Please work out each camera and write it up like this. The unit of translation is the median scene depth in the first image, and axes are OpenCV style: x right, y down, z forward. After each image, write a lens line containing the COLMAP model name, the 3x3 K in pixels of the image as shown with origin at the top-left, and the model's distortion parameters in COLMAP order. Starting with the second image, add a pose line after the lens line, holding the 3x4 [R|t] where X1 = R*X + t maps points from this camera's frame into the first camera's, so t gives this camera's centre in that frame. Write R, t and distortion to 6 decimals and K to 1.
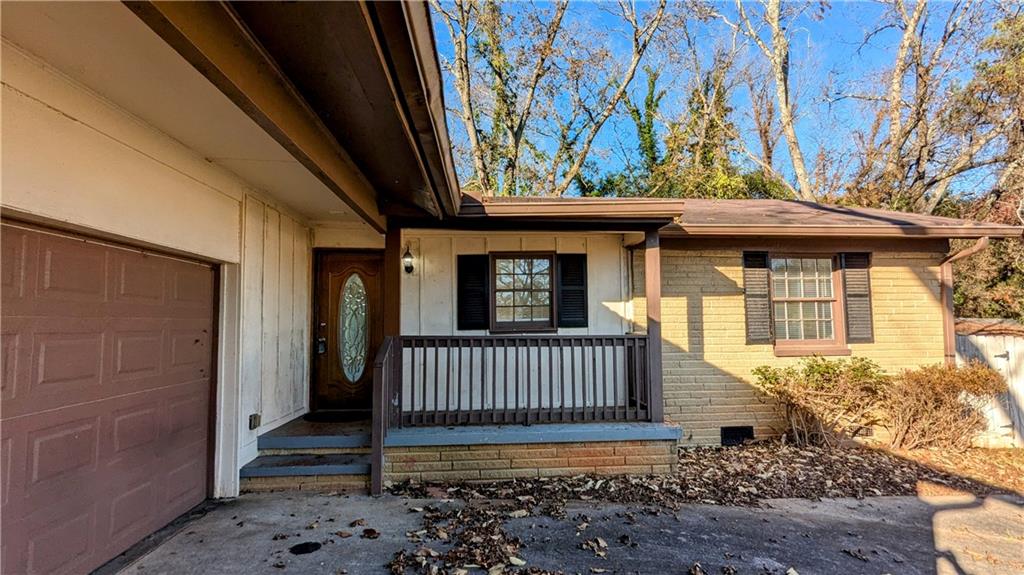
lens RADIAL K [[482.9, 0, 516.3], [0, 482.9, 290.1], [0, 0, 1]] dist [0.001478, -0.000638]
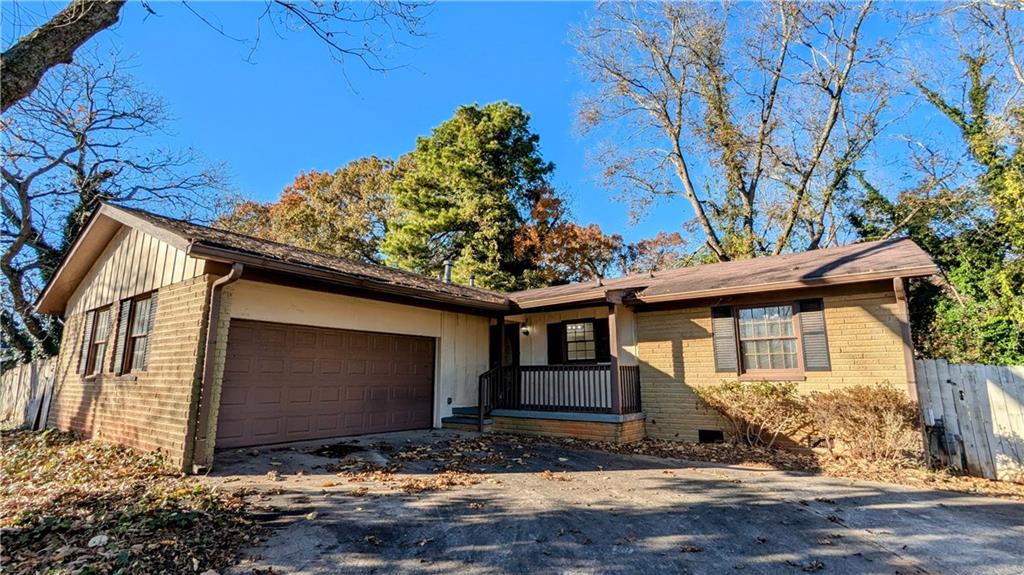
lens RADIAL K [[482.9, 0, 516.3], [0, 482.9, 290.1], [0, 0, 1]] dist [0.001478, -0.000638]
pose [[0.751891, -0.115077, -0.649167, 0.991602], [0.040553, 0.990857, -0.128678, 0.031837], [0.658039, 0.070426, 0.749683, -0.474317]]
